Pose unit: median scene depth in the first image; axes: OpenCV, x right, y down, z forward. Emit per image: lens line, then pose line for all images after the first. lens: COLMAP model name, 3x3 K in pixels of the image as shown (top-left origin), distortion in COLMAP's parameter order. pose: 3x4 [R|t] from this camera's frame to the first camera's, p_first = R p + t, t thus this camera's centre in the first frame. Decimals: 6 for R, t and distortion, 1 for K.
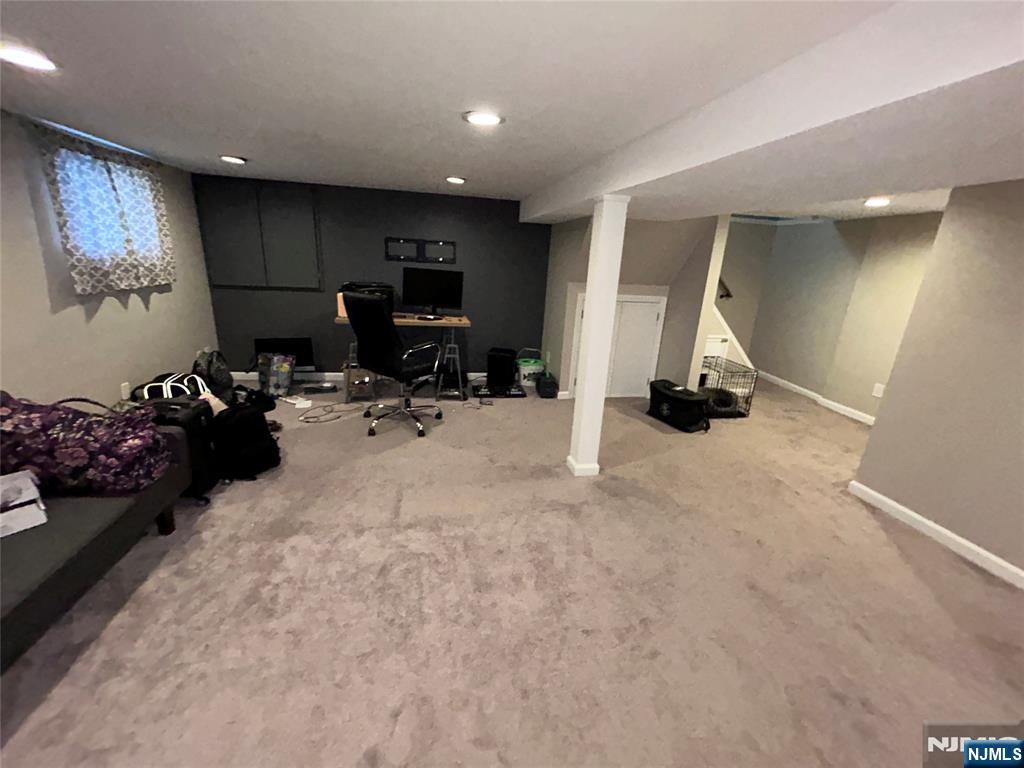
lens RADIAL K [[413.0, 0, 513.4], [0, 413.0, 383.4], [0, 0, 1]] dist [-0.008851, 0.006195]
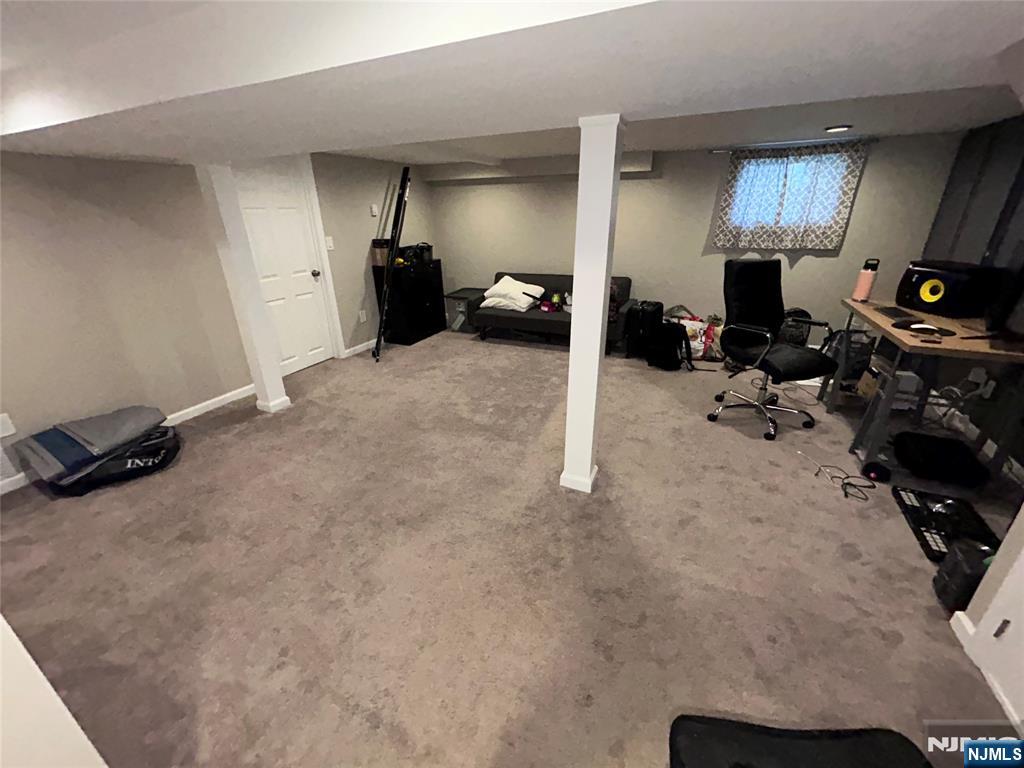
lens RADIAL K [[413.0, 0, 513.4], [0, 413.0, 383.4], [0, 0, 1]] dist [-0.008851, 0.006195]
pose [[-0.585072, 0.258515, -0.768675, 0.746208], [-0.265829, 0.834334, 0.482931, -0.276139], [0.766176, 0.486886, -0.419425, 1.078887]]
